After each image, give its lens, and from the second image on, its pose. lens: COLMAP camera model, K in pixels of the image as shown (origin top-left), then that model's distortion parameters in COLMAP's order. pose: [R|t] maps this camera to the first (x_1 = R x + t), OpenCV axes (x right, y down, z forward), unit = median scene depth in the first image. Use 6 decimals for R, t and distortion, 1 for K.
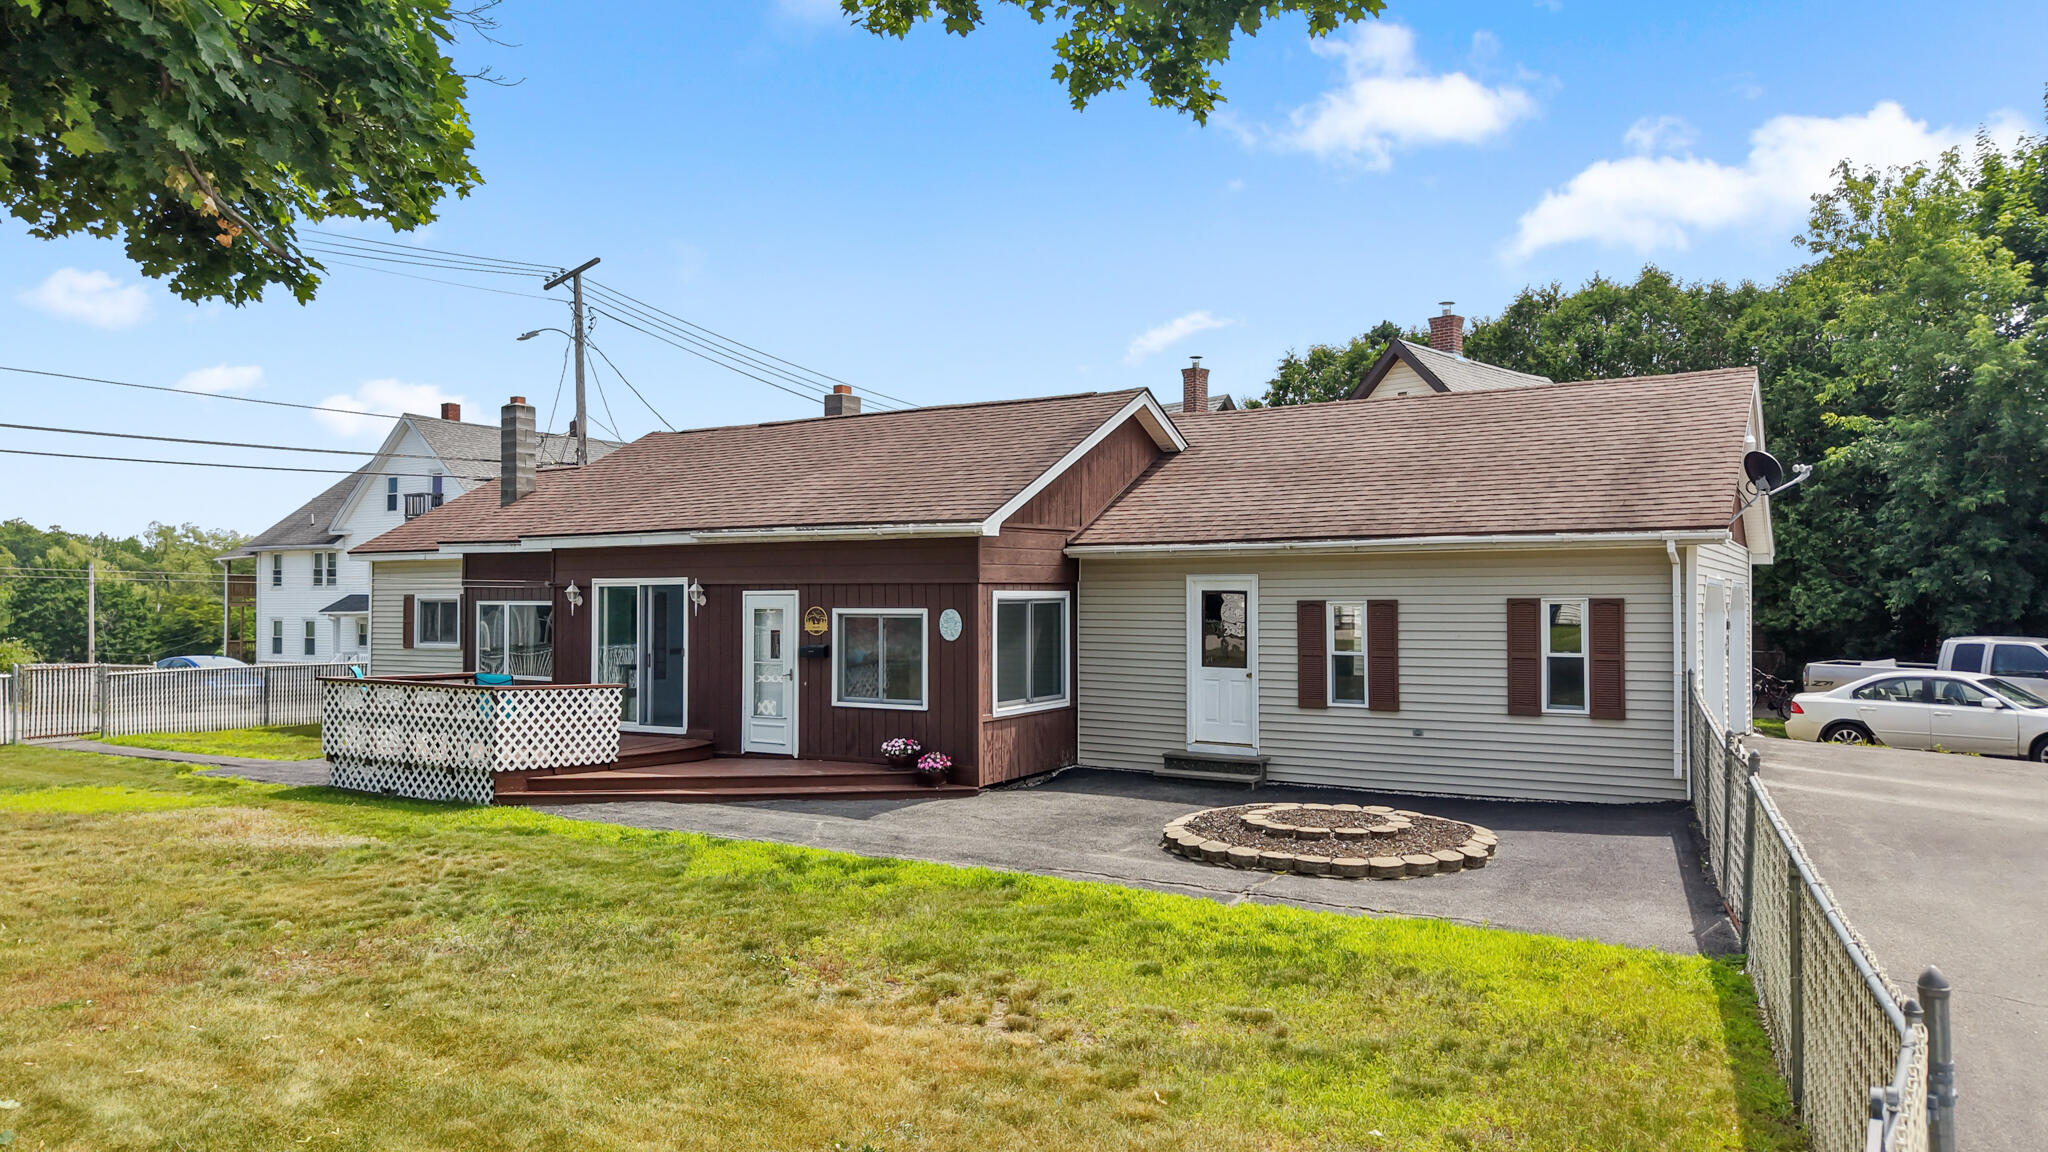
lens RADIAL K [[1364.8, 0, 1022.3], [0, 1364.8, 570.0], [0, 0, 1]] dist [0.090576, -0.138376]
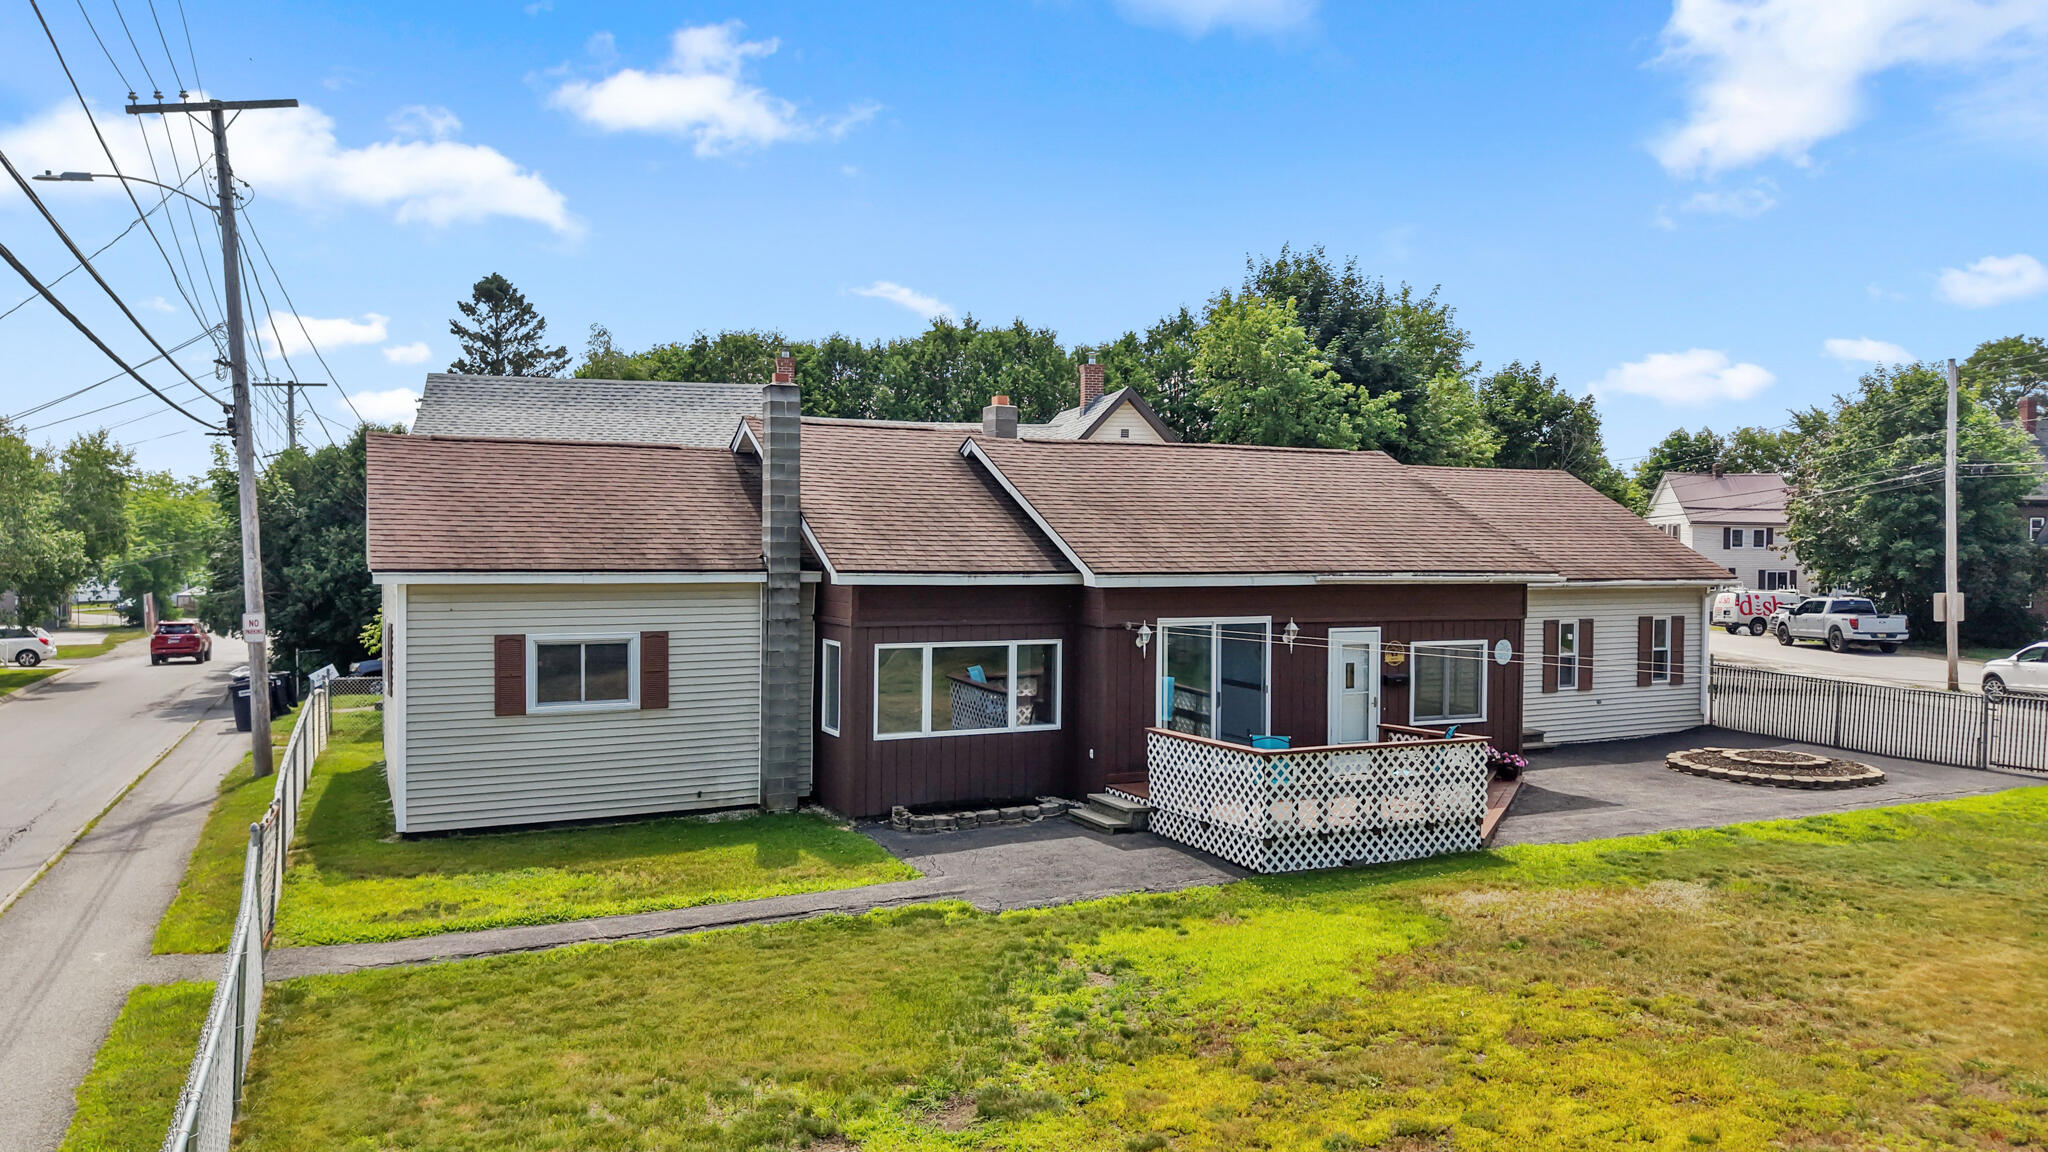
lens RADIAL K [[1373.9, 0, 1024.0], [0, 1373.9, 576.0], [0, 0, 1]] dist [0.020254, 0.000525]
pose [[0.526078, -0.012942, 0.850338, -1.298847], [-0.024767, 0.999227, 0.030530, -0.054965], [-0.850075, -0.037122, 0.525351, 0.668472]]
